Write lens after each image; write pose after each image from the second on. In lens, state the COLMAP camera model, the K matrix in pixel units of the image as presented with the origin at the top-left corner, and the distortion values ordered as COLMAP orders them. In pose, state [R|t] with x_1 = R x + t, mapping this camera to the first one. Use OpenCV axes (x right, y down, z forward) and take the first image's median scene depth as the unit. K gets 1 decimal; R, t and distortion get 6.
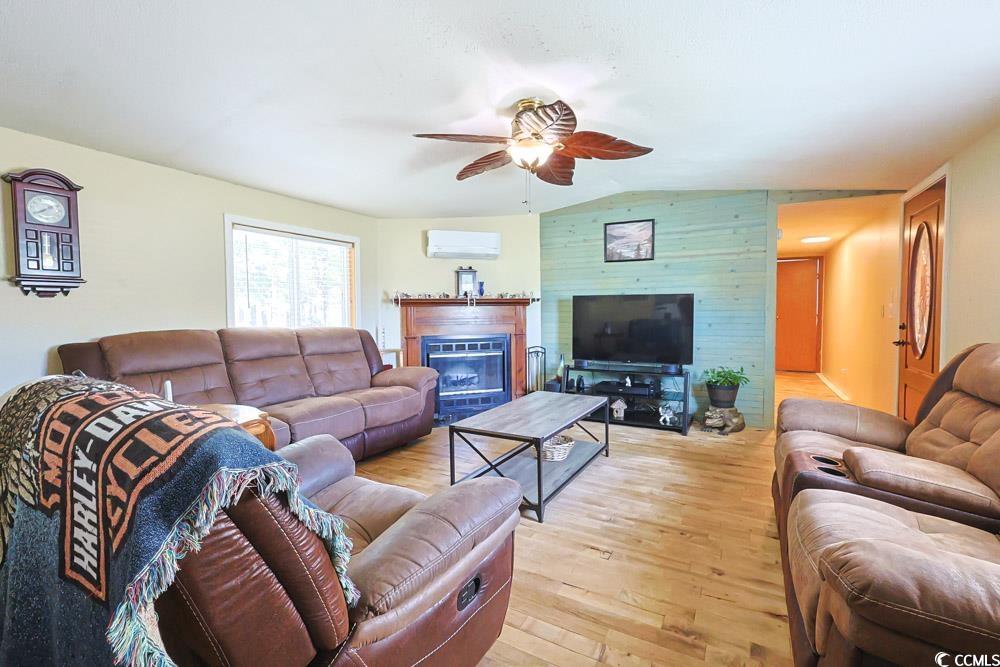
lens RADIAL K [[450.8, 0, 500.0], [0, 450.8, 333.5], [0, 0, 1]] dist [-0.026681, -0.000207]
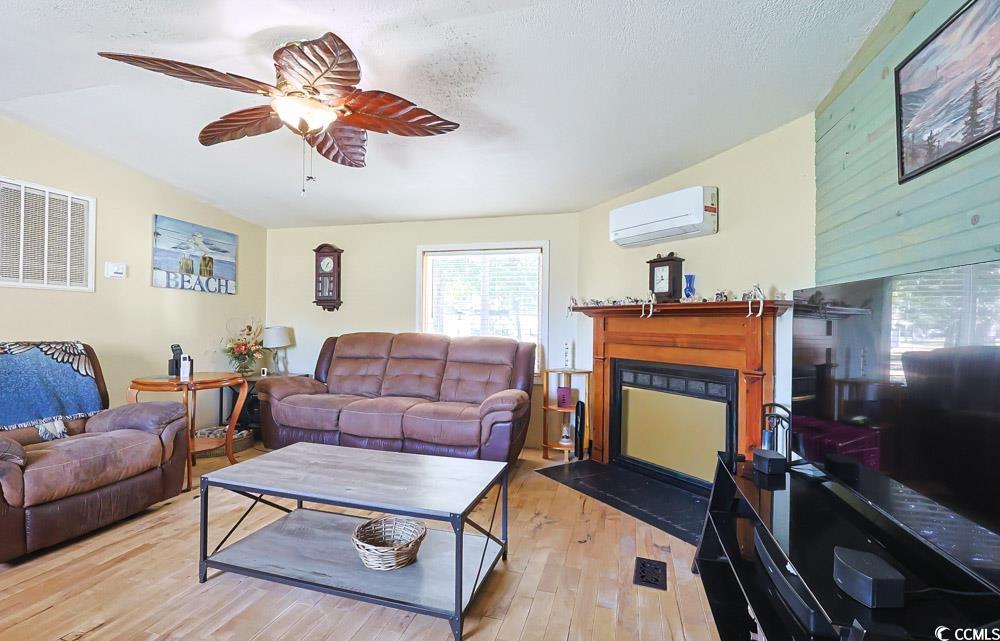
lens RADIAL K [[439.9, 0, 500.0], [0, 439.9, 320.5], [0, 0, 1]] dist [0.000741, 0.000106]
pose [[0.243044, 0.007069, -0.969989, 0.599730], [-0.059111, 0.998223, -0.007536, -0.045772], [0.968213, 0.059168, 0.243030, 0.799359]]
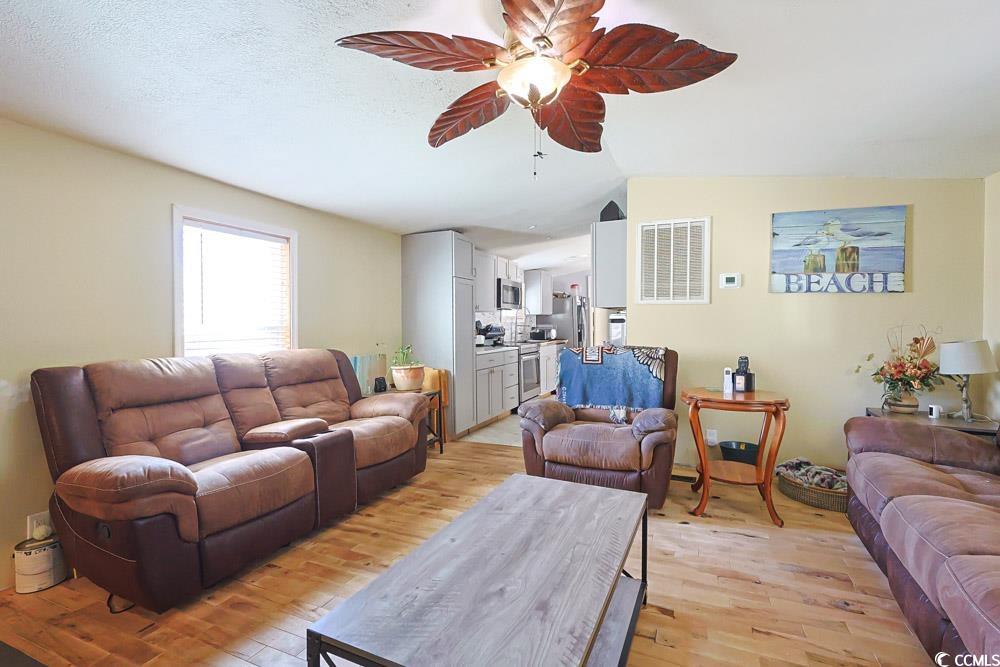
lens RADIAL K [[450.8, 0, 500.0], [0, 450.8, 333.5], [0, 0, 1]] dist [-0.026681, -0.000207]
pose [[-0.995213, 0.008219, -0.097382, 0.122276], [0.001507, 0.997629, 0.068808, -0.062754], [0.097717, 0.068332, -0.992866, 1.128484]]
